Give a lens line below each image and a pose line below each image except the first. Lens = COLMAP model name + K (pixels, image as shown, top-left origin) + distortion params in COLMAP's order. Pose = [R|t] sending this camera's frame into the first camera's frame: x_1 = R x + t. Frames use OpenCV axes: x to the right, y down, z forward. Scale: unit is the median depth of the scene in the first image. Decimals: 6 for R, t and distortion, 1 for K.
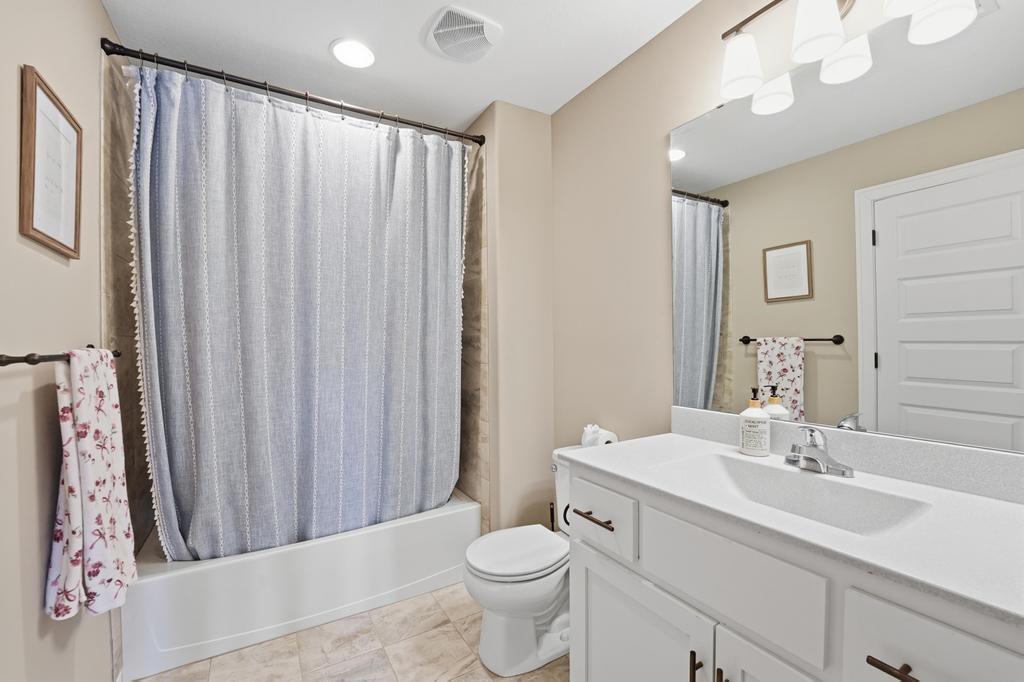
lens RADIAL K [[423.9, 0, 507.4], [0, 423.9, 344.6], [0, 0, 1]] dist [-0.011764, -0.000604]
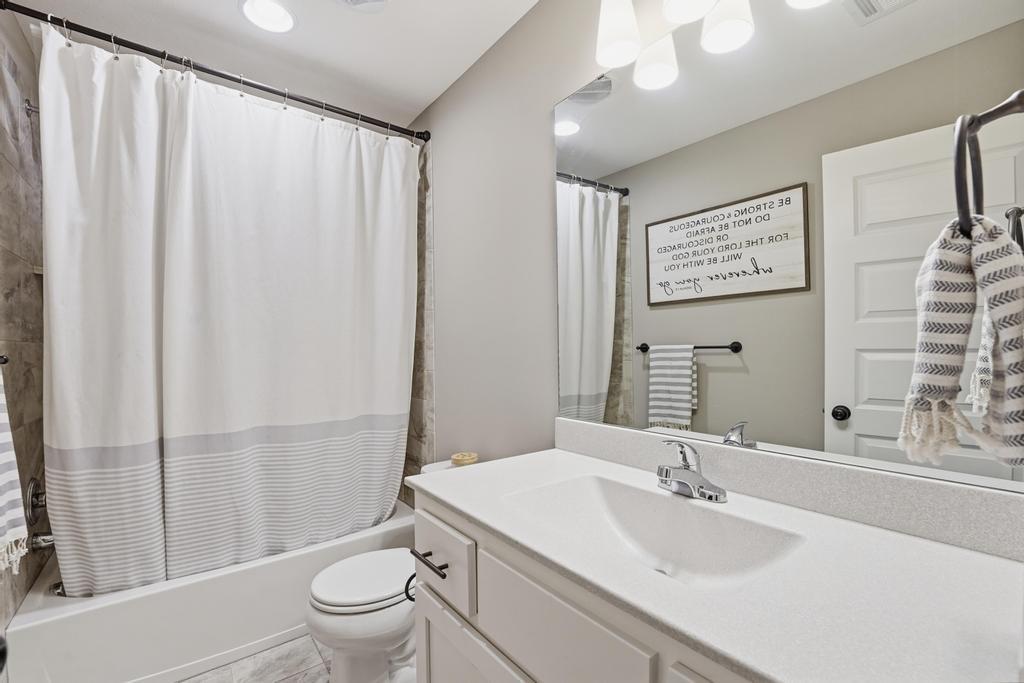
lens RADIAL K [[432.9, 0, 510.7], [0, 432.9, 342.7], [0, 0, 1]] dist [-0.002278, 0.000003]
pose [[0.995329, 0.000127, 0.096542, 0.245335], [0.001672, 0.999826, -0.018558, 0.008482], [-0.096528, 0.018633, 0.995156, 0.136880]]
